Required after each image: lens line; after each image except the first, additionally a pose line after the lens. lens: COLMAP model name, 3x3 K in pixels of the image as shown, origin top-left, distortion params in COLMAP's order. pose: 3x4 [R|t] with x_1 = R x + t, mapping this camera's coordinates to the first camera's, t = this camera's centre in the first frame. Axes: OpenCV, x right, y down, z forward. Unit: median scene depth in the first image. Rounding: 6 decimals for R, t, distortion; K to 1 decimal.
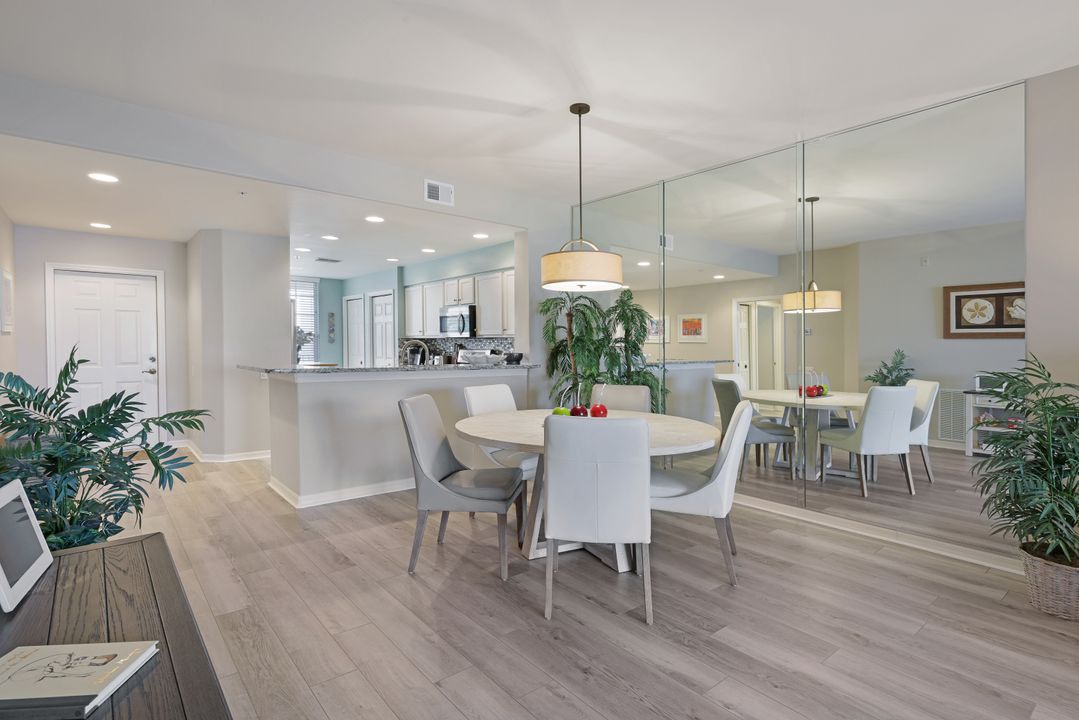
lens RADIAL K [[551.0, 0, 538.1], [0, 551.0, 360.5], [0, 0, 1]] dist [0.003391, 0.000001]
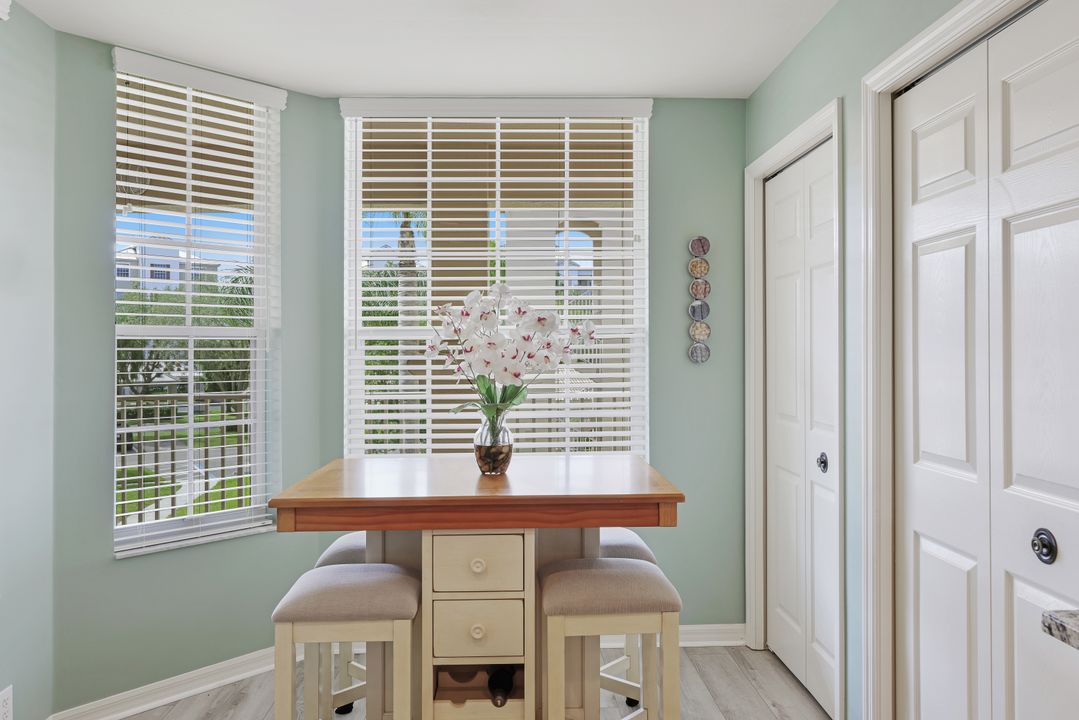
lens RADIAL K [[790.4, 0, 532.9], [0, 790.4, 354.2], [0, 0, 1]] dist [-0.003307, 0.001117]
pose [[0.792747, -0.015788, -0.609346, -0.296343], [-0.000236, 0.999656, -0.026208, -0.035663], [0.609551, 0.020920, 0.792471, 0.911158]]
